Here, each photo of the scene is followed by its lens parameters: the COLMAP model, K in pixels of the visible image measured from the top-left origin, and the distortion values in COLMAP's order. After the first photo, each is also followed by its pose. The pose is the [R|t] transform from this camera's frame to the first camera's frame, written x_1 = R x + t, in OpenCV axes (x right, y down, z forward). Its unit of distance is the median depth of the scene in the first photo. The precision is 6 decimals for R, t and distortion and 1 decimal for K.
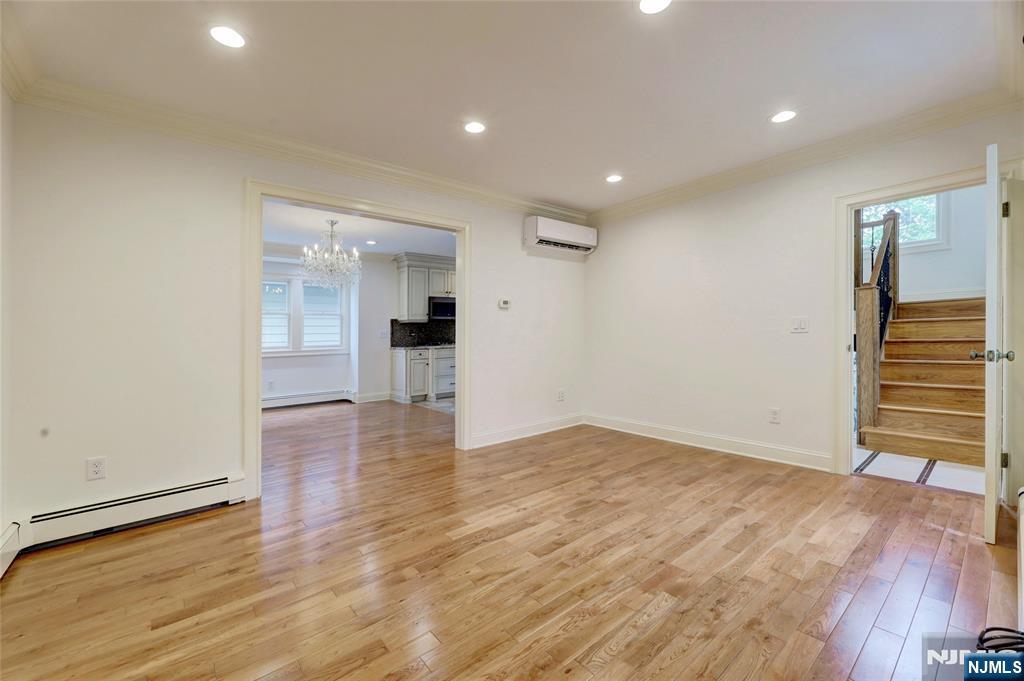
lens RADIAL K [[417.8, 0, 507.7], [0, 417.8, 322.0], [0, 0, 1]] dist [0.001204, -0.001025]
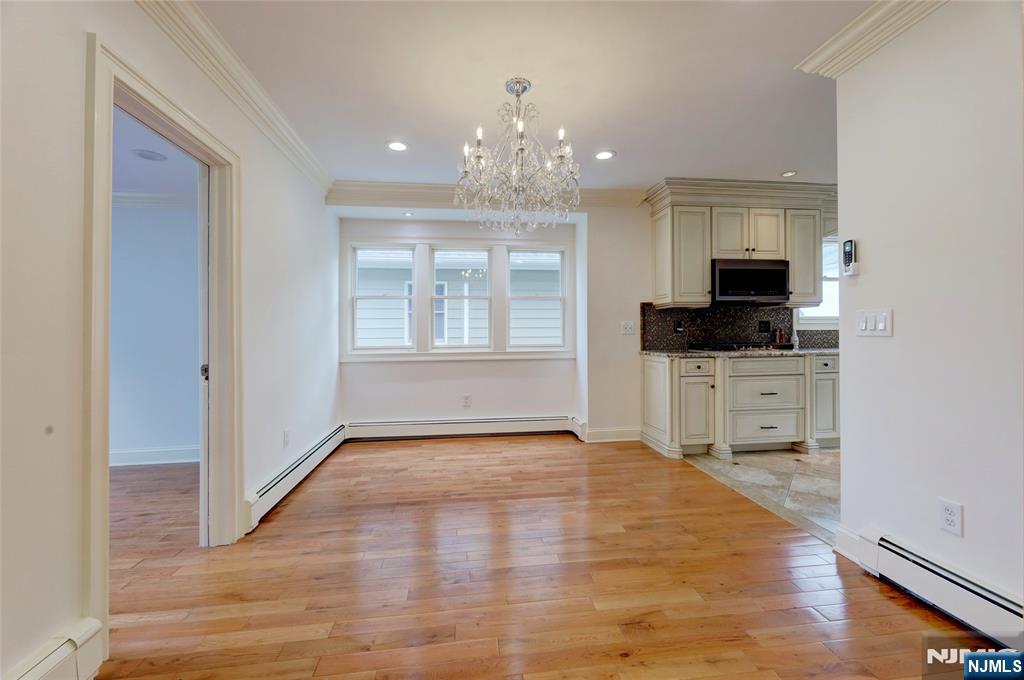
lens RADIAL K [[417.8, 0, 517.8], [0, 417.8, 318.8], [0, 0, 1]] dist [0.001204, -0.001025]
pose [[0.853876, -0.006524, -0.520435, -0.125171], [0.008041, 0.999967, 0.000659, 0.014183], [0.520414, -0.004747, 0.853901, 0.419803]]
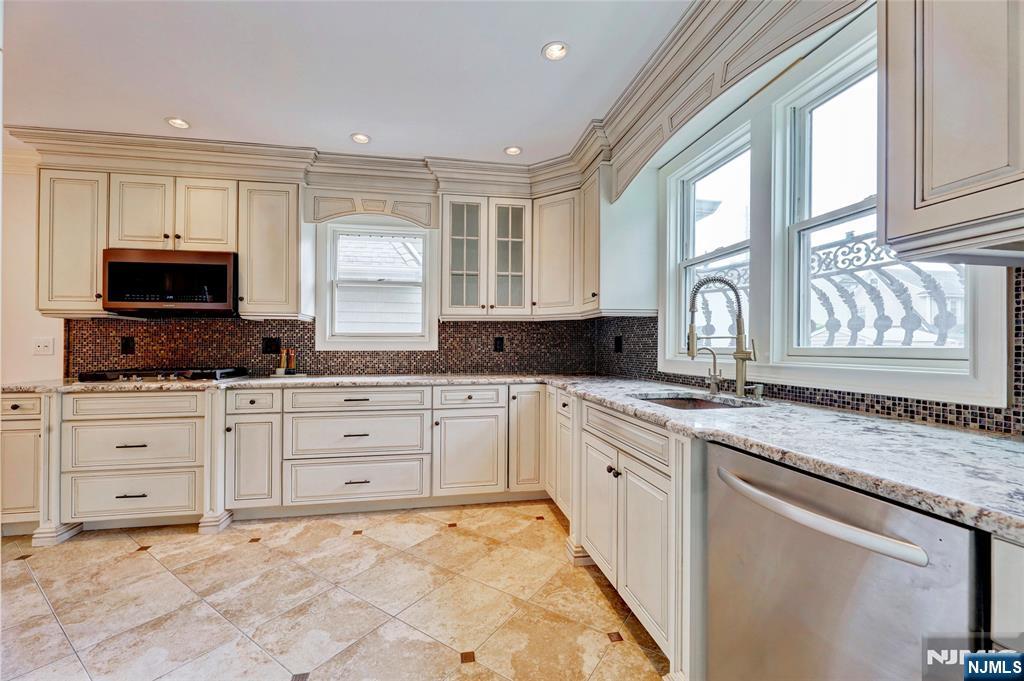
lens RADIAL K [[417.8, 0, 510.8], [0, 417.8, 335.4], [0, 0, 1]] dist [0.001204, -0.001025]
pose [[0.879624, 0.005811, -0.475634, 0.312419], [-0.001539, 0.999955, 0.009370, 0.013122], [0.475667, -0.007510, 0.879594, 0.862325]]
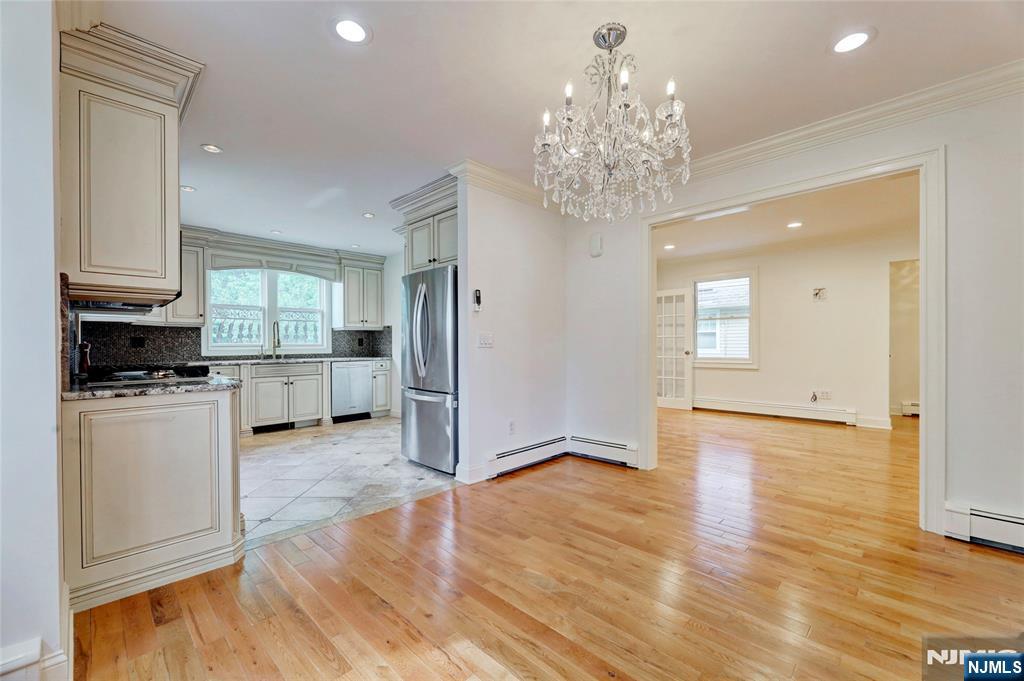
lens RADIAL K [[417.8, 0, 509.7], [0, 417.8, 347.0], [0, 0, 1]] dist [0.001204, -0.001025]
pose [[-0.106034, 0.014931, 0.994250, -0.549918], [-0.018585, 0.999683, -0.016994, 0.034579], [-0.994189, -0.020280, -0.105723, 0.790986]]
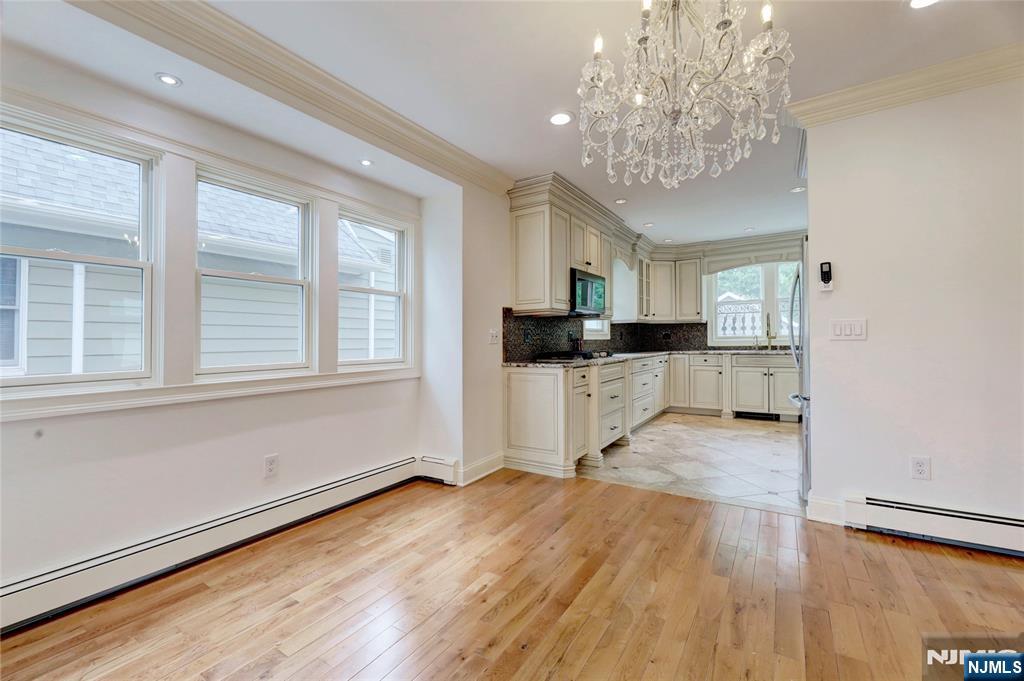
lens RADIAL K [[417.8, 0, 509.7], [0, 417.8, 328.0], [0, 0, 1]] dist [0.001204, -0.001025]
pose [[0.952282, 0.014038, 0.304897, -0.435483], [-0.010723, 0.999864, -0.012546, 0.025042], [-0.305031, 0.008678, 0.952303, 0.526282]]
